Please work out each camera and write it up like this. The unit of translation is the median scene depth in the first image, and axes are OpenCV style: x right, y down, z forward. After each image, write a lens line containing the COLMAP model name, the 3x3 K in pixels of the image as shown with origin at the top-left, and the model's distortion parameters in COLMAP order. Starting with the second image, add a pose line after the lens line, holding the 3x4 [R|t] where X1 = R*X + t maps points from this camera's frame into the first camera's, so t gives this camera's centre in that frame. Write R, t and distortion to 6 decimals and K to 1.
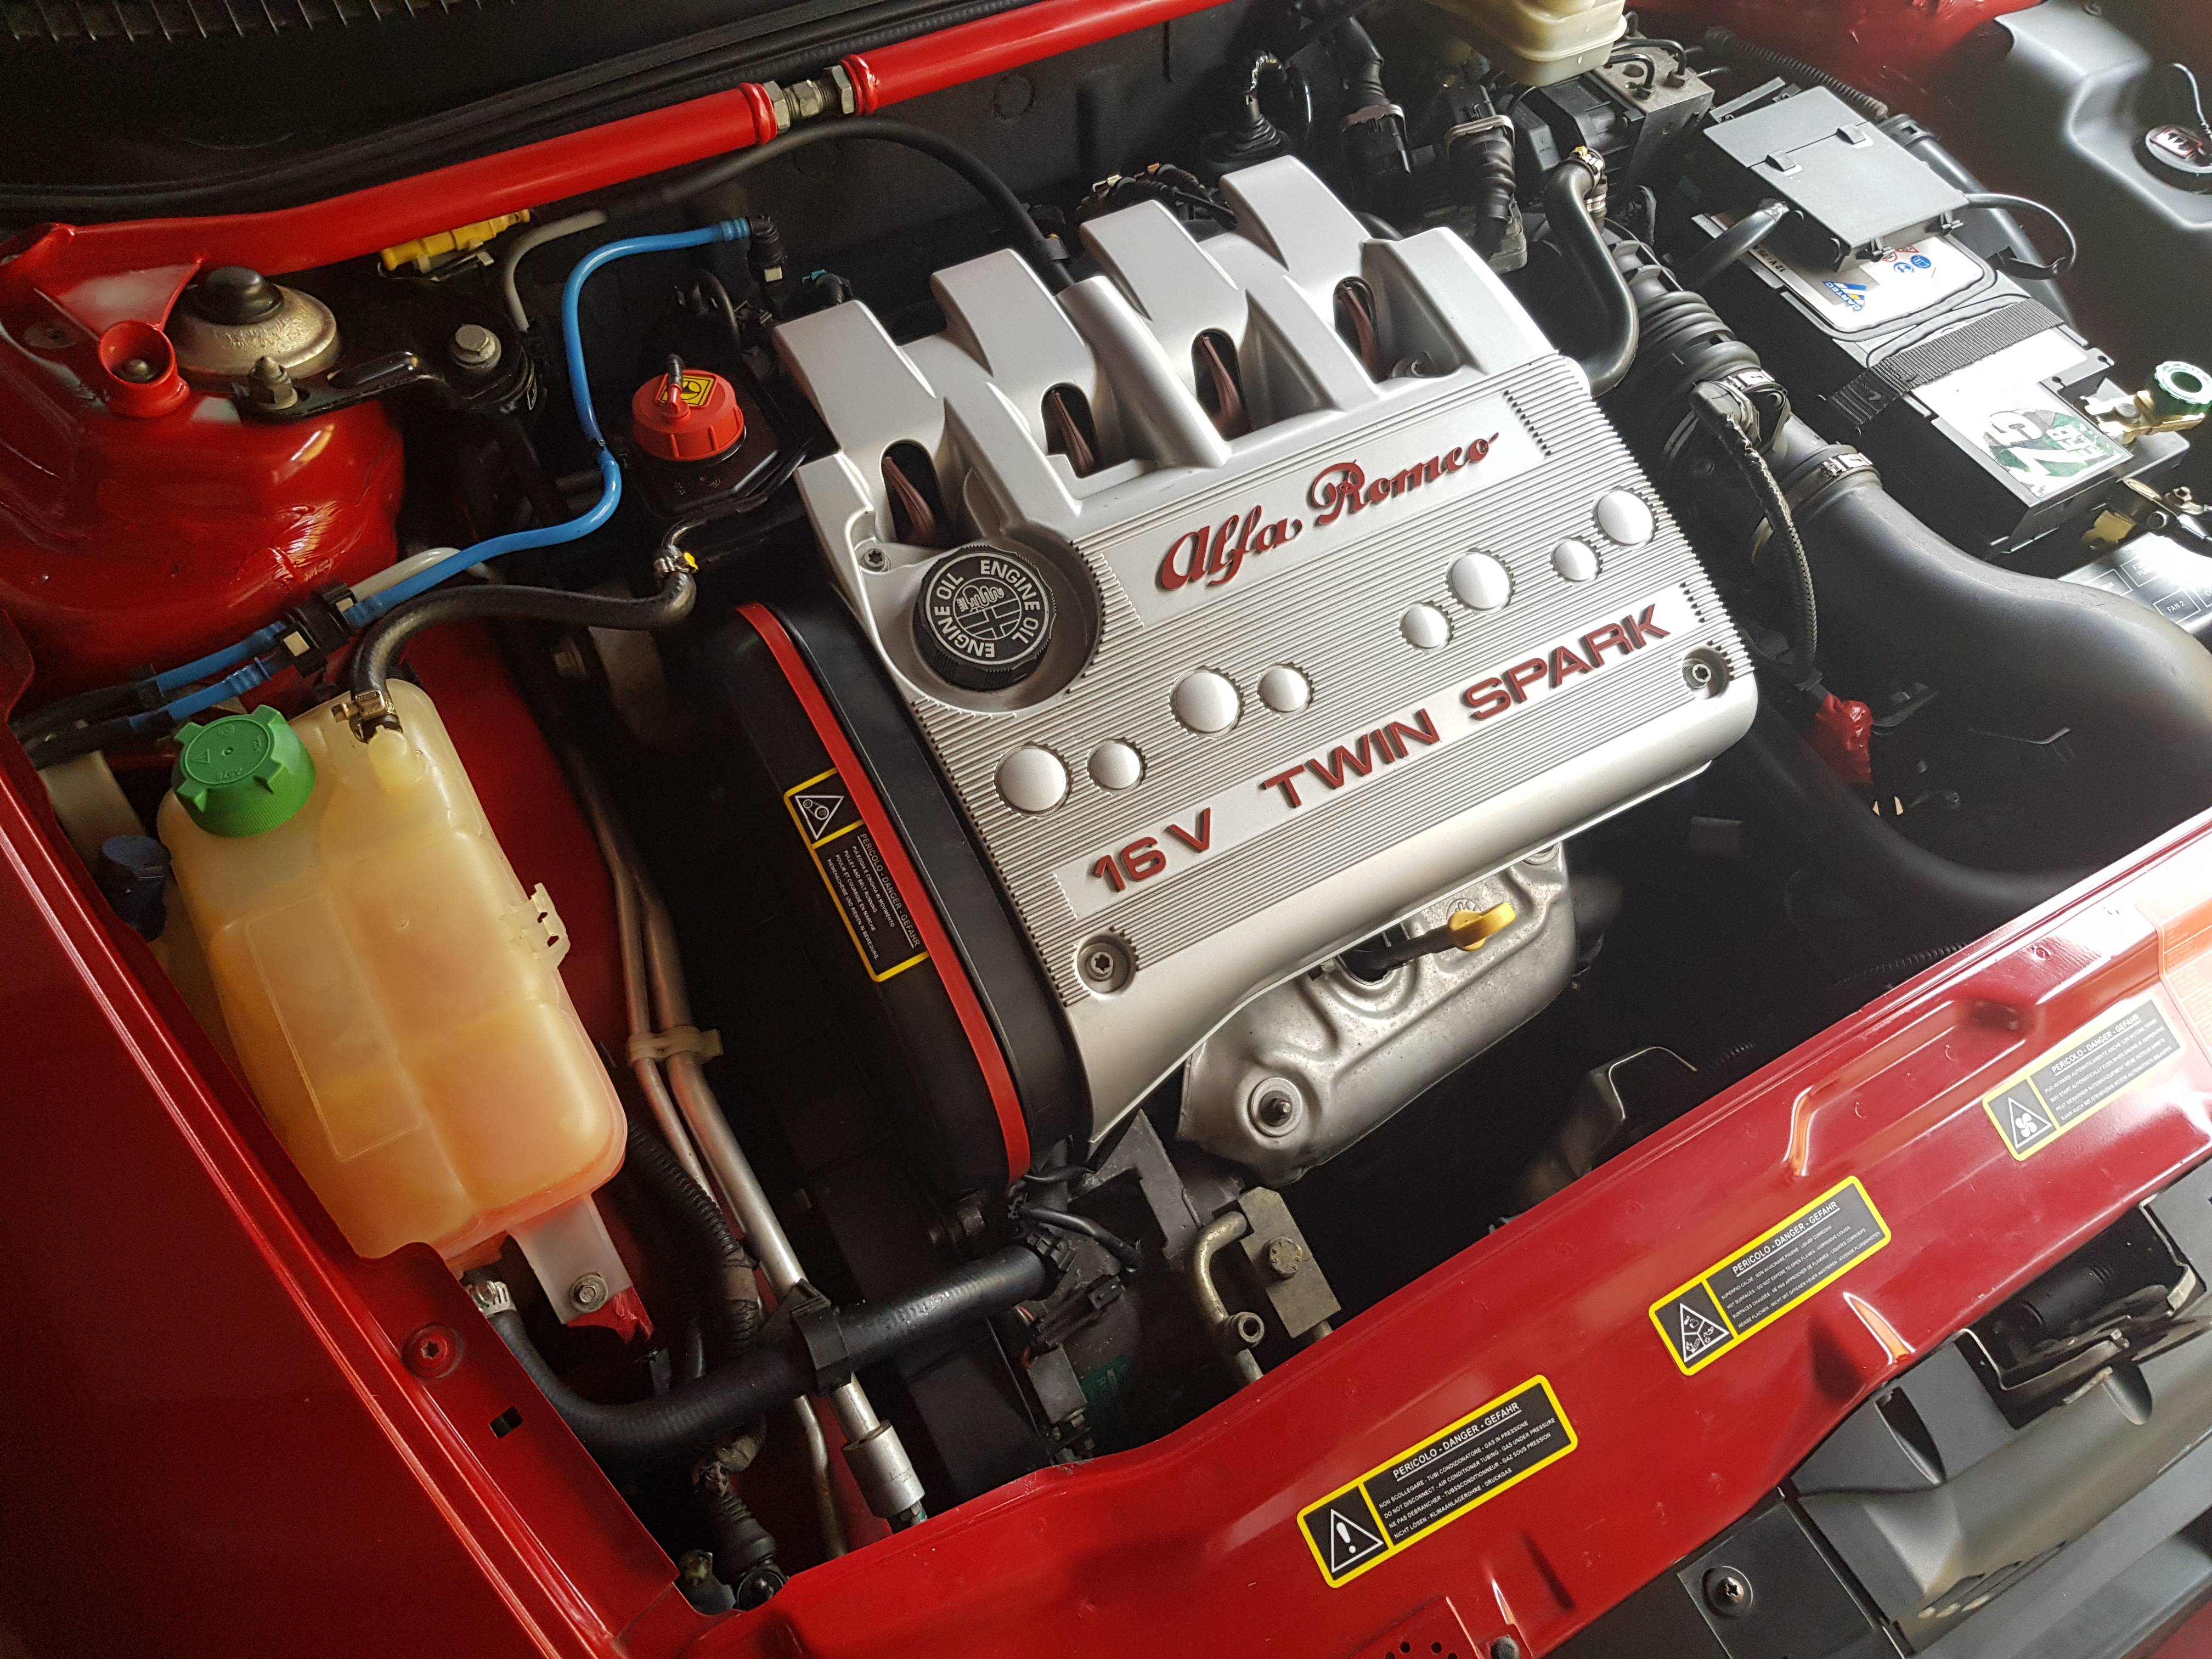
lens RADIAL K [[1731.1, 0, 1109.1], [0, 1731.1, 777.9], [0, 0, 1]] dist [0.066620, -0.110747]
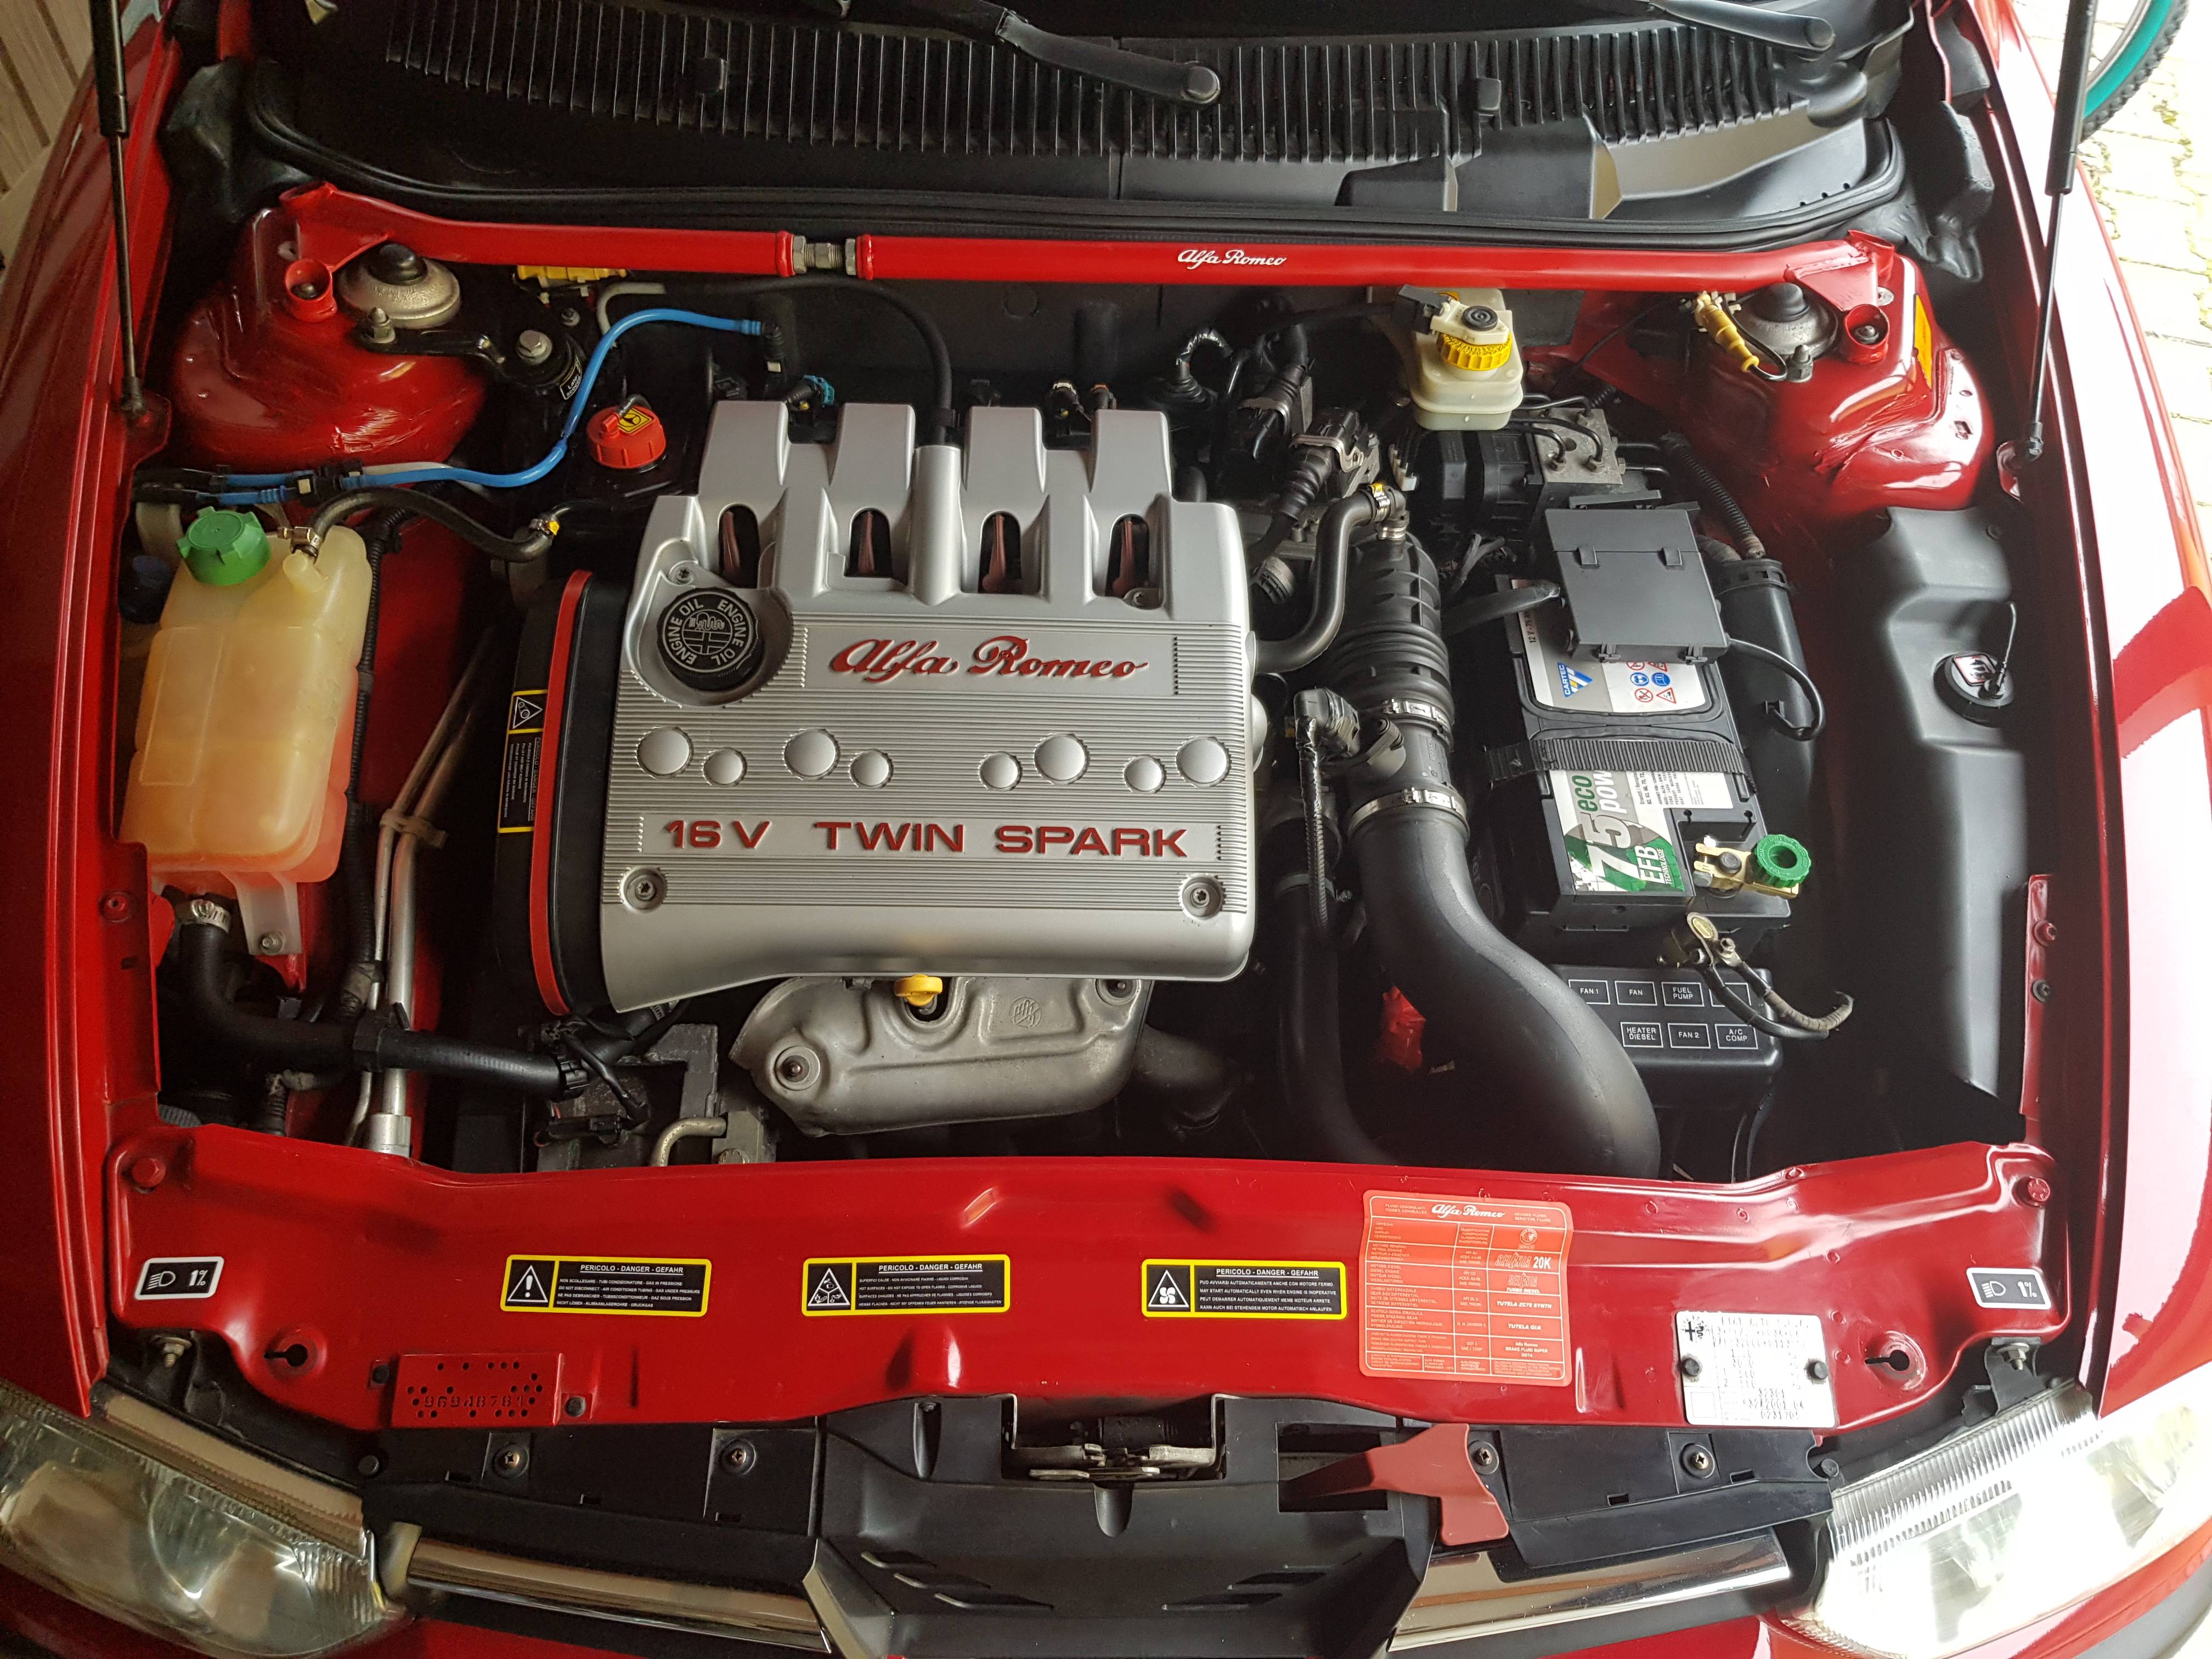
lens RADIAL K [[1731.1, 0, 1095.9], [0, 1731.1, 833.7], [0, 0, 1]] dist [0.066620, -0.110747]
pose [[0.870526, 0.396363, -0.291686, 0.636378], [-0.403206, 0.914277, 0.039028, -0.122449], [0.282151, 0.083635, 0.955718, -0.225107]]
